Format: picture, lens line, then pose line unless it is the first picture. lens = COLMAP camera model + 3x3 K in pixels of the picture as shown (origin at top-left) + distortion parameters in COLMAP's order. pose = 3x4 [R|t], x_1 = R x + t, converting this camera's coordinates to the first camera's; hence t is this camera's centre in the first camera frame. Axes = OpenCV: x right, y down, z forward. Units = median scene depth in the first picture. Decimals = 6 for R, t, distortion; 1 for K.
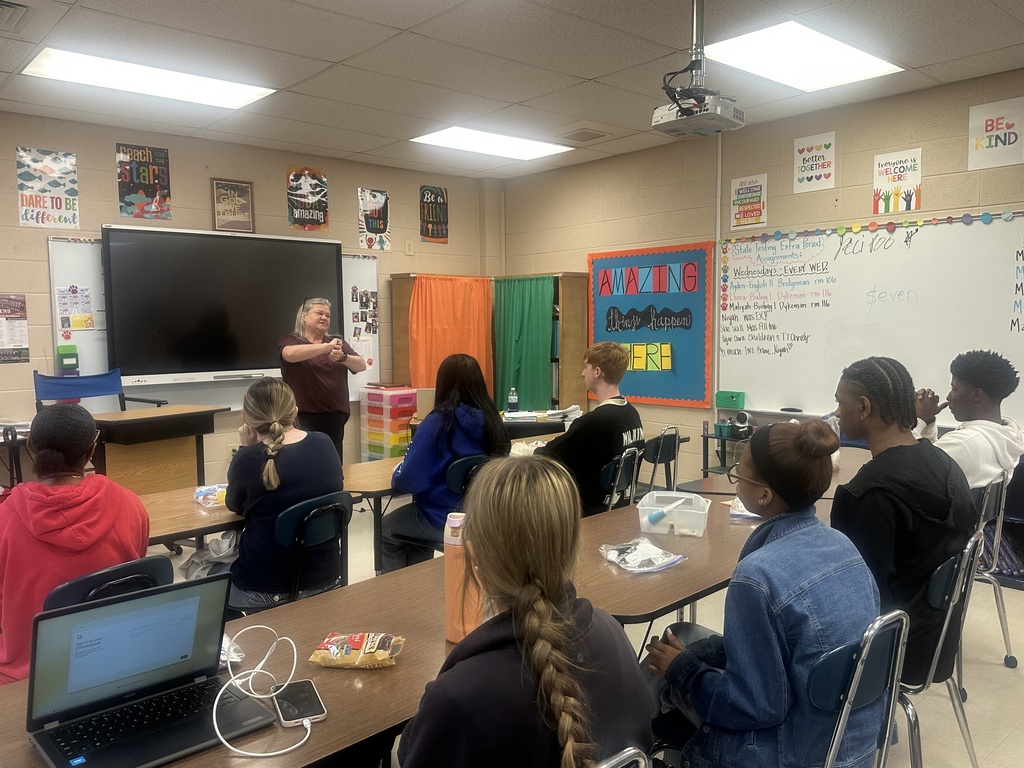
lens RADIAL K [[813.3, 0, 511.1], [0, 813.3, 387.2], [0, 0, 1]] dist [-0.012107, -0.007044]
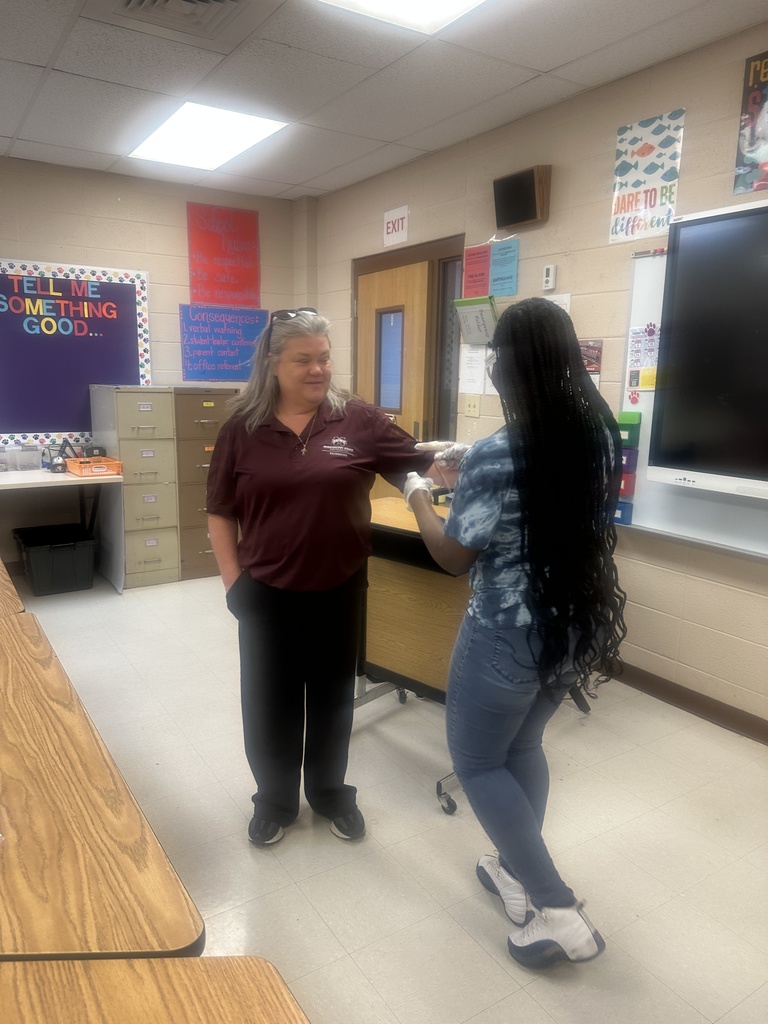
lens RADIAL K [[714.0, 0, 382.5], [0, 714.0, 516.0], [0, 0, 1]] dist [0.026934, -0.032260]
pose [[-0.147845, 0.205331, -0.967461, 0.103679], [-0.096517, 0.970546, 0.220735, -0.081755], [0.984290, 0.126011, -0.123673, 0.890699]]
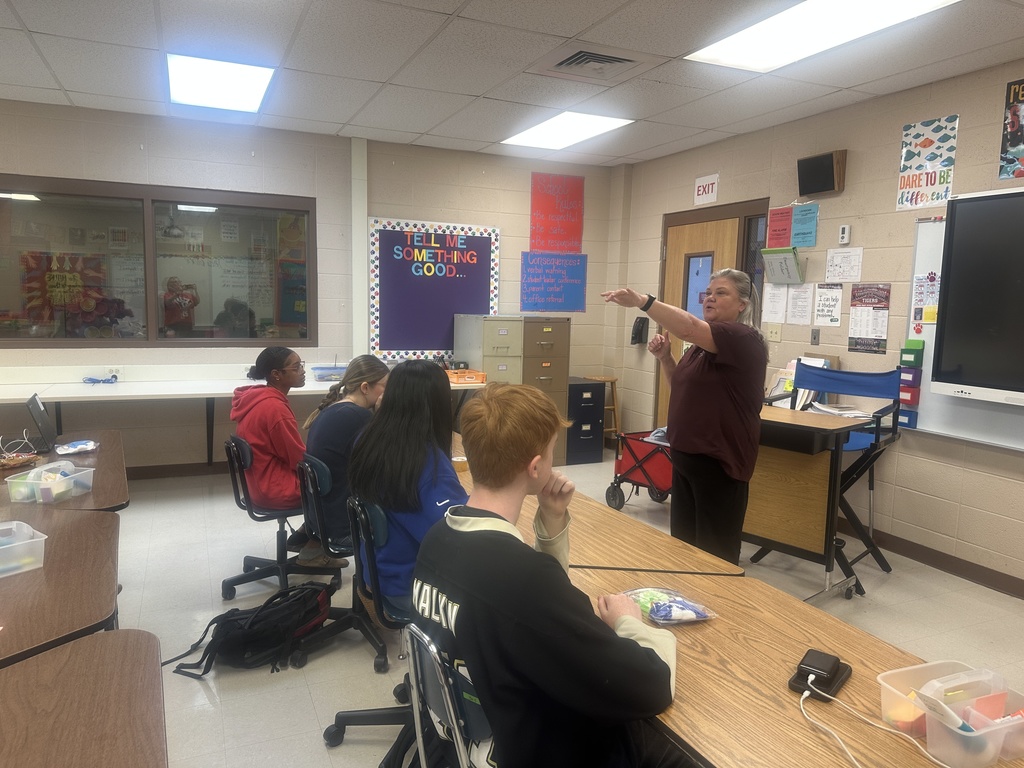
lens RADIAL K [[714.0, 0, 508.9], [0, 714.0, 385.8], [0, 0, 1]] dist [0.026934, -0.032260]
pose [[-0.316193, 0.120415, -0.941022, 0.349792], [-0.097256, 0.982572, 0.158410, -0.085109], [0.943697, 0.141608, -0.298971, 0.834154]]
